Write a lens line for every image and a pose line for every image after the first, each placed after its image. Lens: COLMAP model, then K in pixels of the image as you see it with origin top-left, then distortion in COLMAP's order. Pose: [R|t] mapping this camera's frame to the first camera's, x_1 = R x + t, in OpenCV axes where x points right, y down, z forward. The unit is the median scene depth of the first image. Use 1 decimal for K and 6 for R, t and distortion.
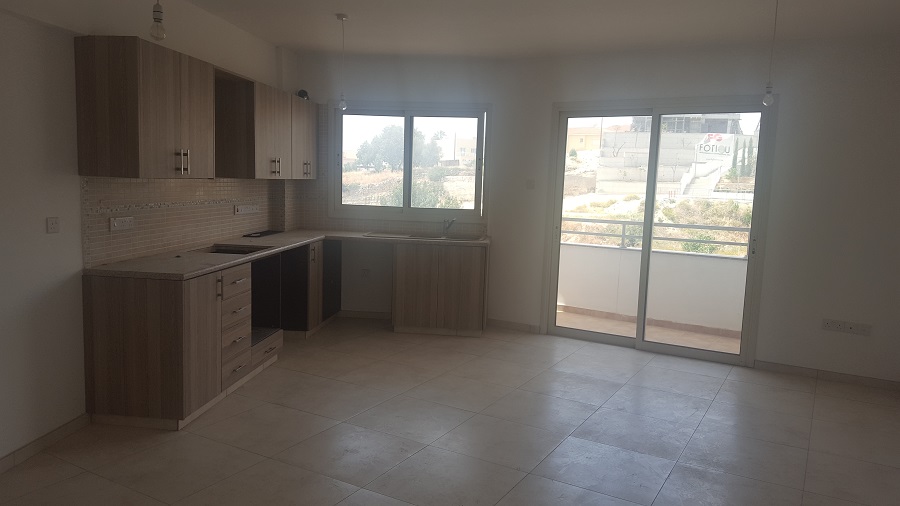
lens RADIAL K [[663.7, 0, 450.6], [0, 663.7, 265.1], [0, 0, 1]] dist [0.070320, -0.000624]
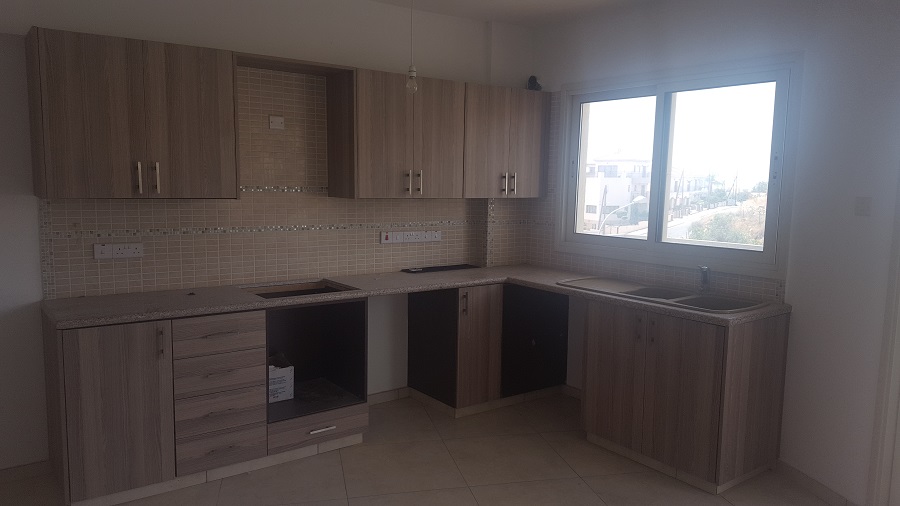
lens RADIAL K [[663.7, 0, 450.6], [0, 663.7, 265.1], [0, 0, 1]] dist [0.070320, -0.000624]
pose [[0.672709, 0.073373, -0.736260, 0.295467], [-0.091588, 0.995676, 0.015544, -0.064961], [0.734217, 0.056976, 0.676520, 0.495438]]
